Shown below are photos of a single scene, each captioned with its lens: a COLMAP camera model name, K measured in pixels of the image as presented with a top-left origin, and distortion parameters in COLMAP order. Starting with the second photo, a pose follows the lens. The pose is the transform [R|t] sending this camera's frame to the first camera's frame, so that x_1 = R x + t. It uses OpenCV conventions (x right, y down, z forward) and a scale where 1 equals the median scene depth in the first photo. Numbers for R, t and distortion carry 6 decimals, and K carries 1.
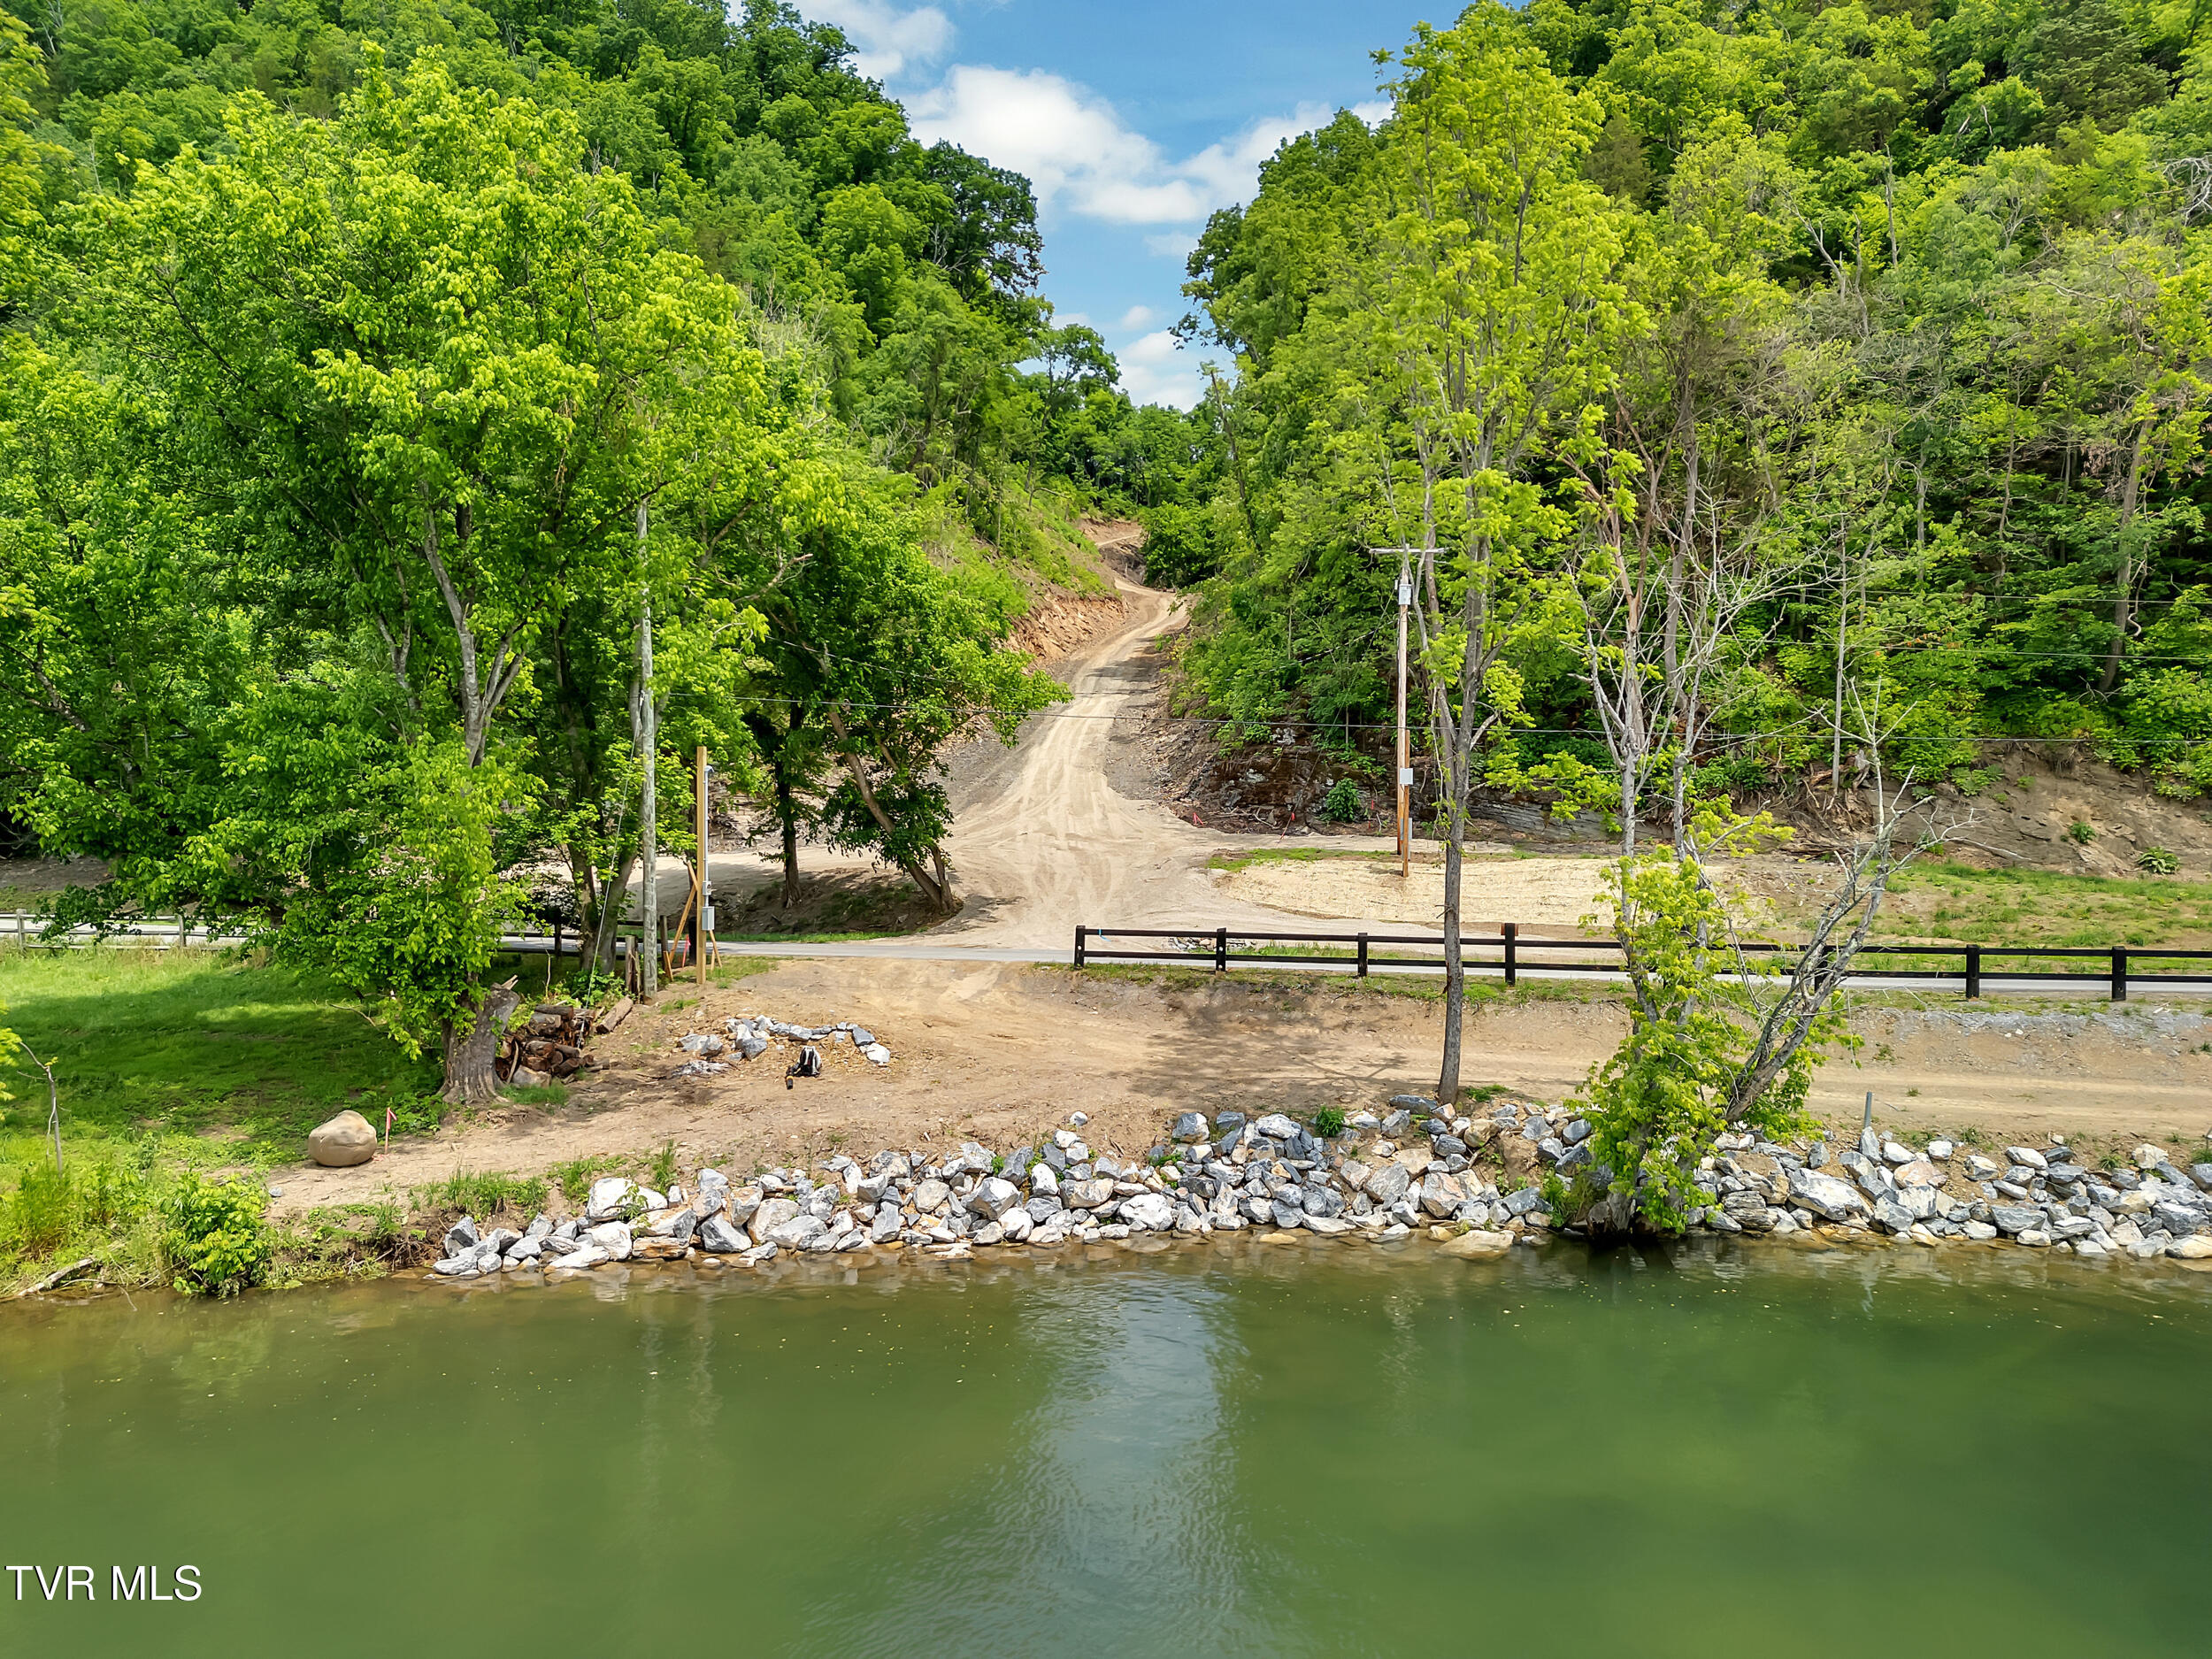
lens RADIAL K [[1546.1, 0, 1107.8], [0, 1546.1, 820.8], [0, 0, 1]] dist [0.048877, -0.036416]
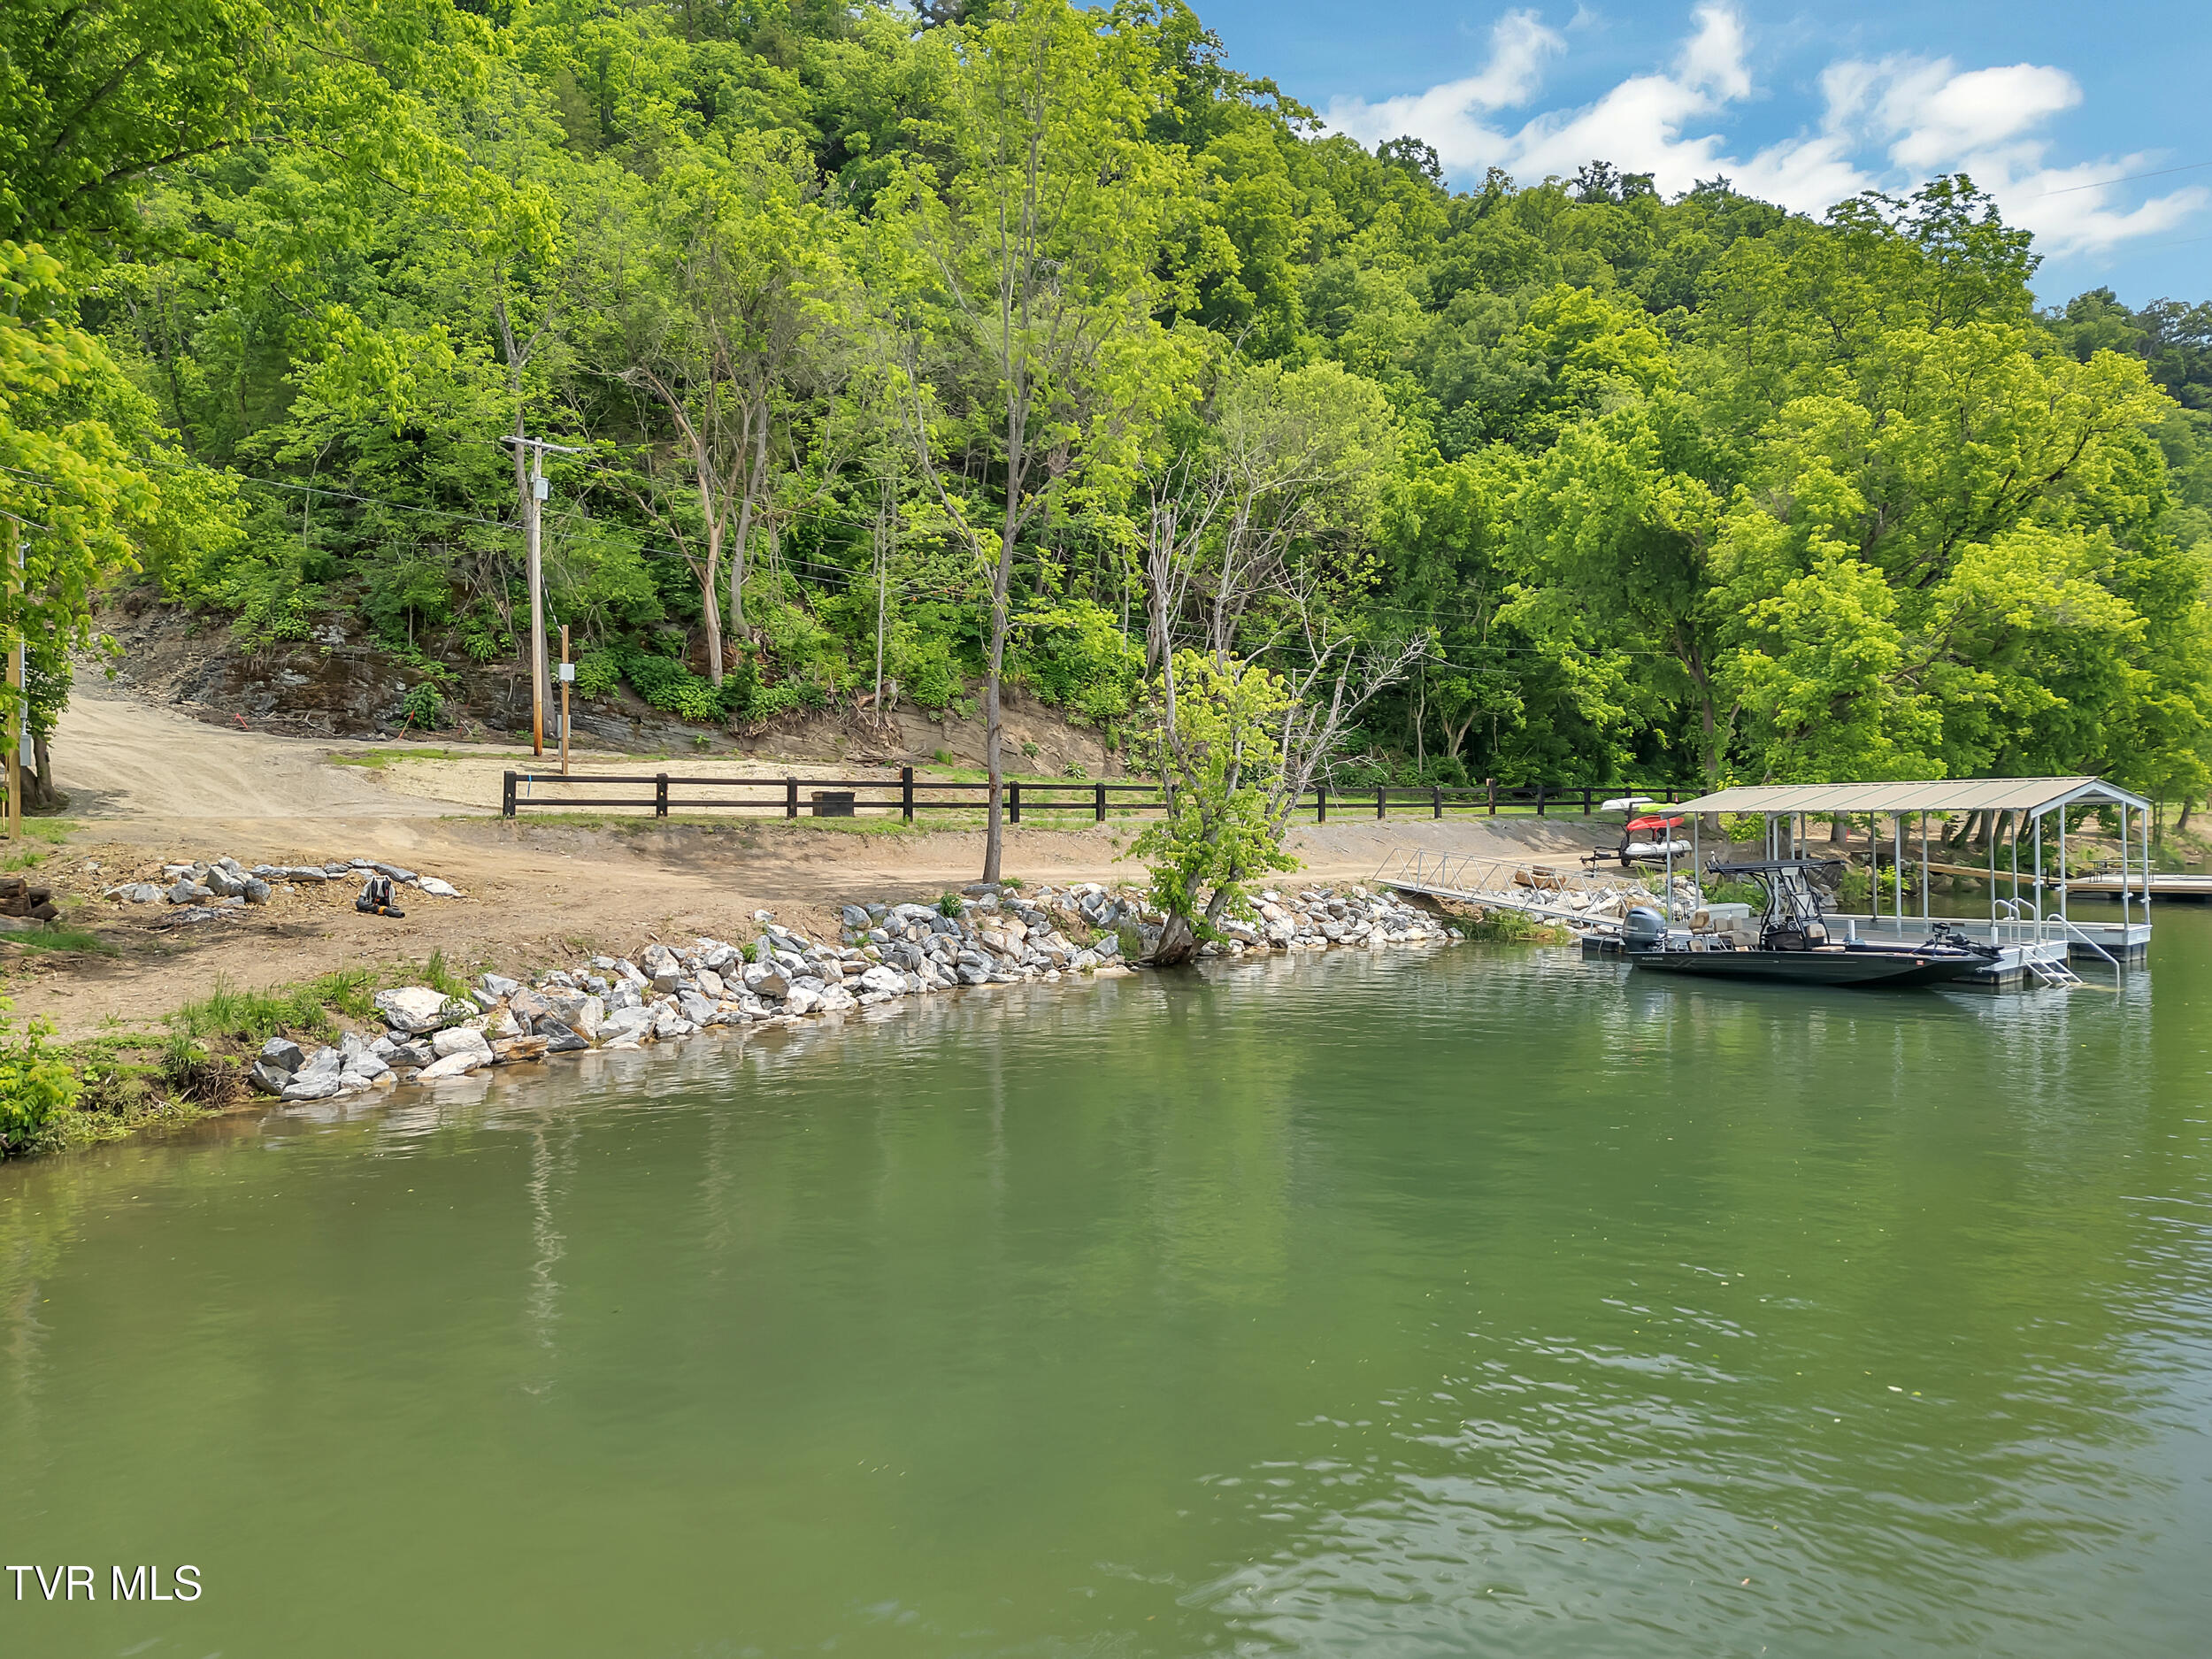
lens RADIAL K [[1546.1, 0, 1103.8], [0, 1546.1, 839.0], [0, 0, 1]] dist [0.048877, -0.036416]
pose [[0.660415, -0.014218, 0.750766, -0.397414], [0.006957, 0.999894, 0.012816, 0.081087], [-0.750868, -0.003241, 0.660444, 0.096710]]
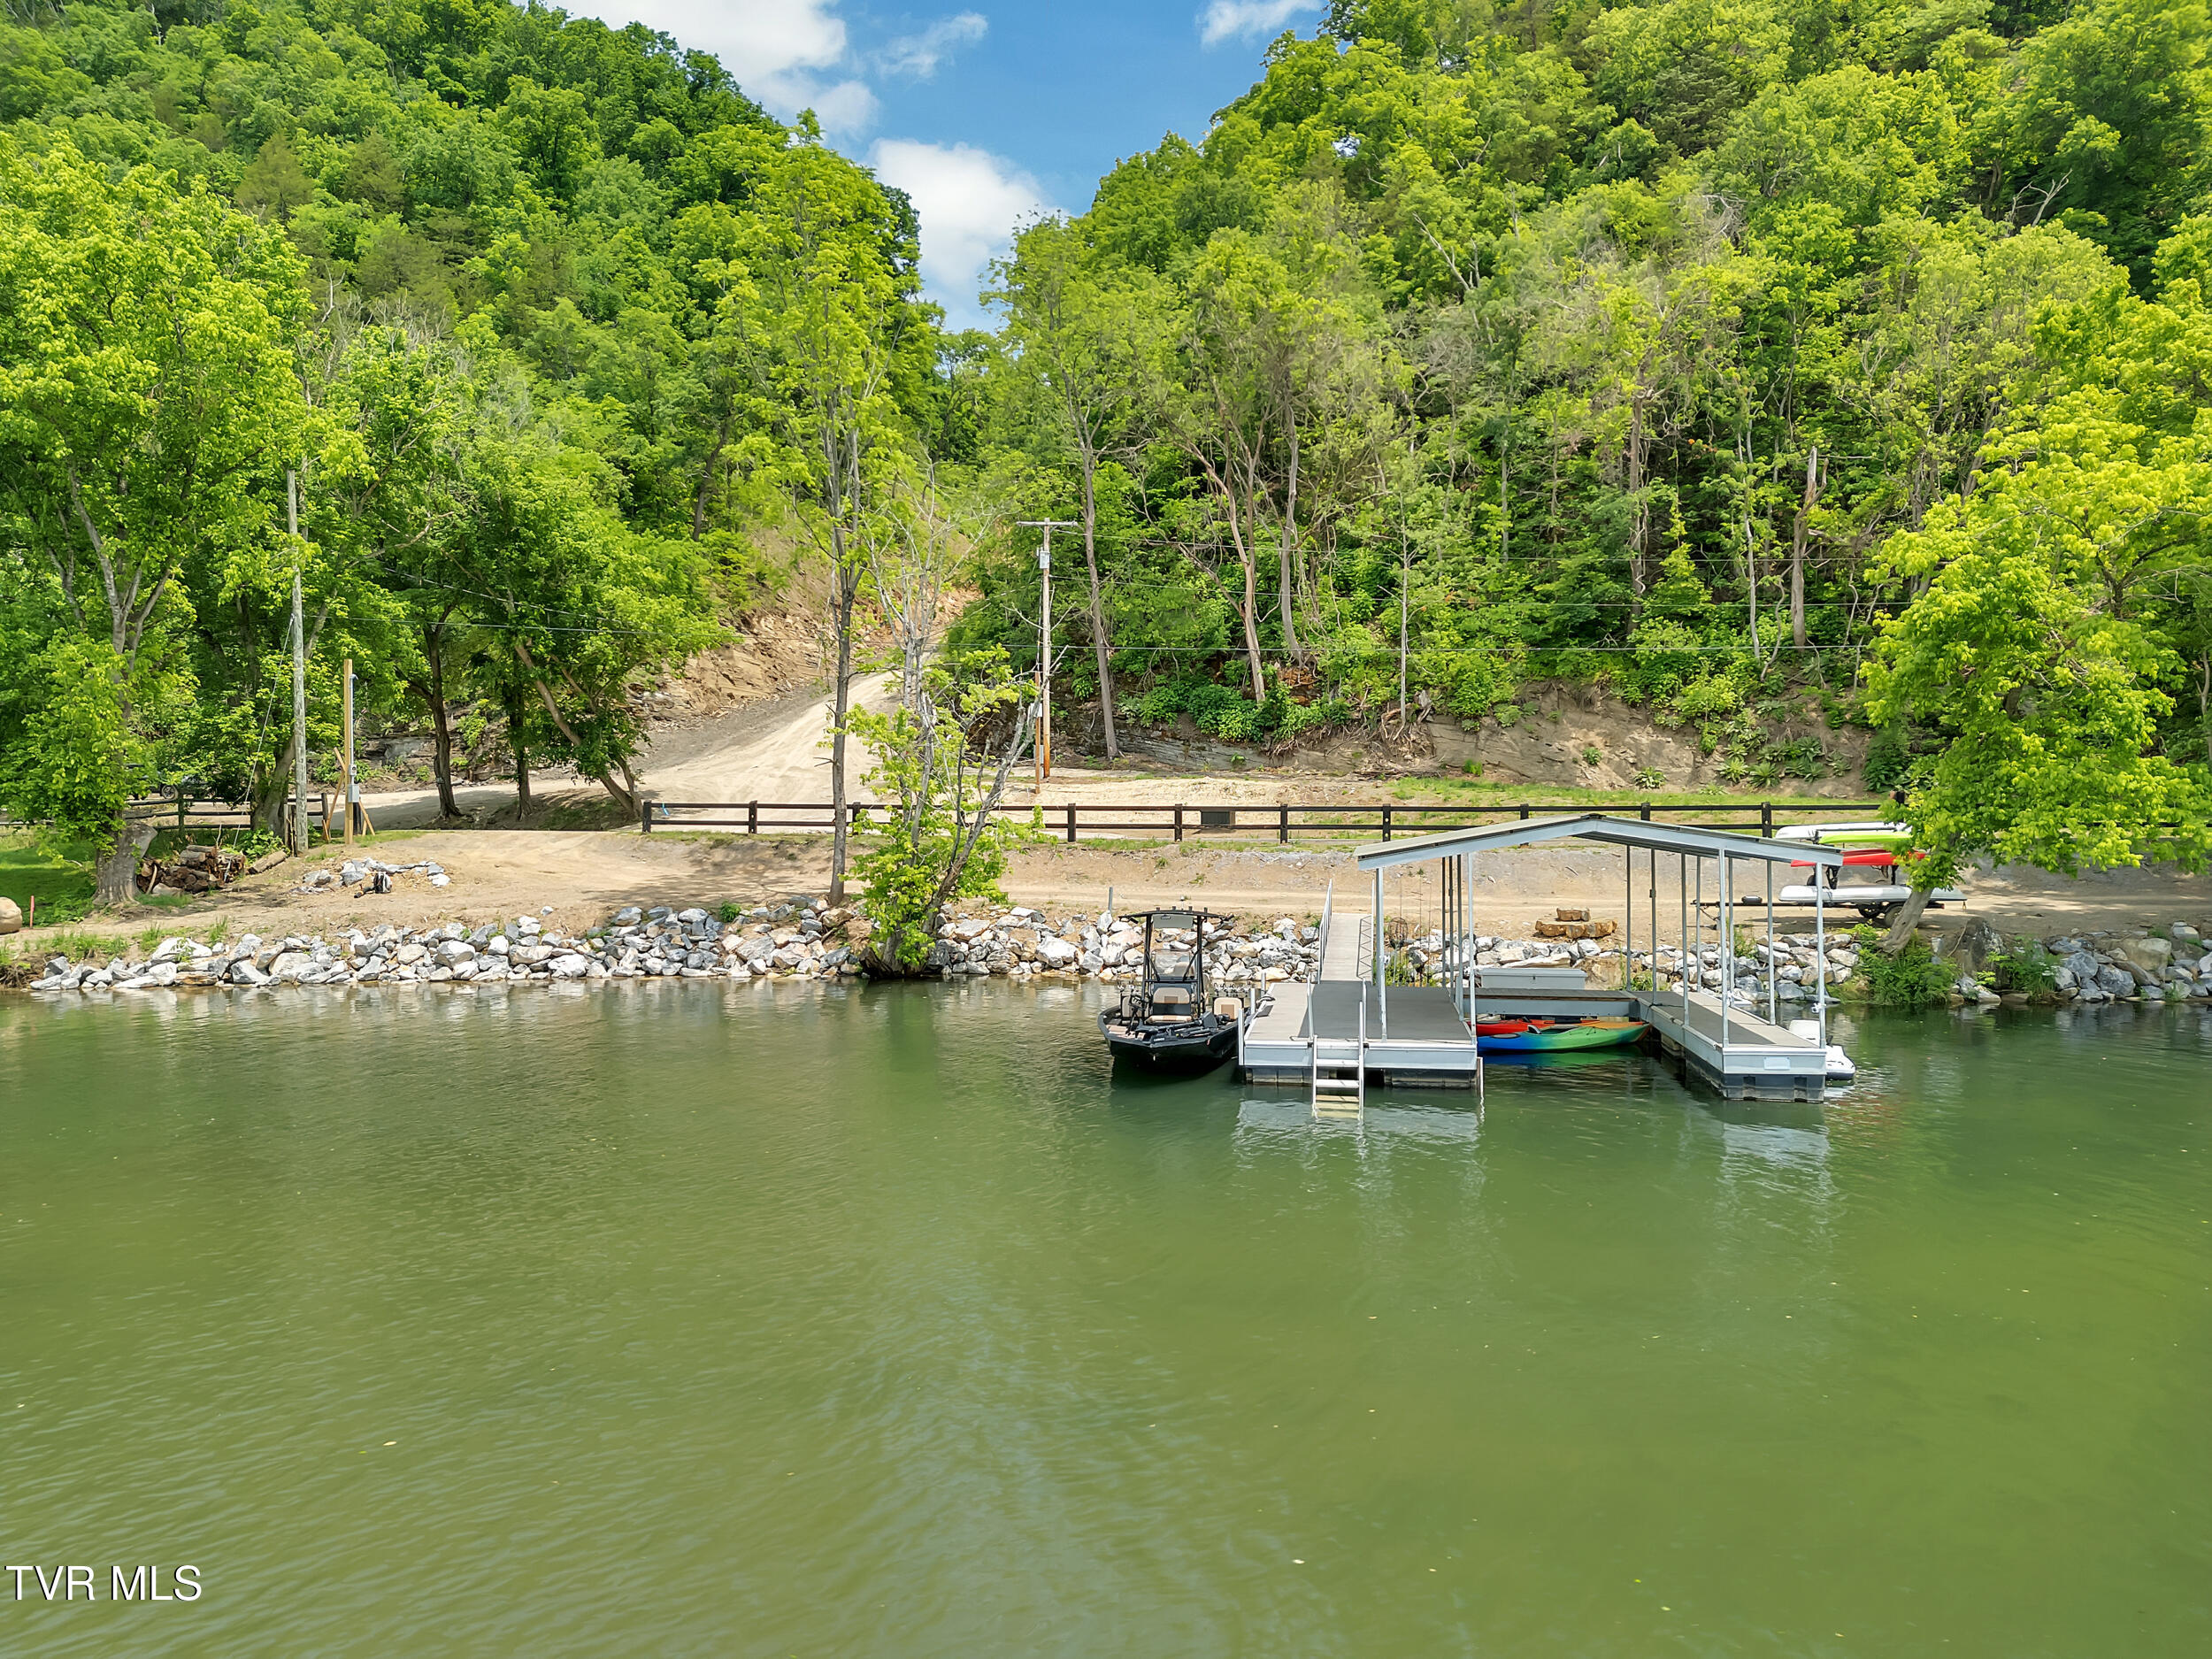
lens RADIAL K [[1546.1, 0, 1099.2], [0, 1546.1, 816.8], [0, 0, 1]] dist [0.048877, -0.036416]
pose [[1.000000, -0.000219, -0.000278, 0.291751], [0.000218, 0.999989, -0.004586, 0.071444], [0.000279, 0.004586, 0.999989, -0.235891]]
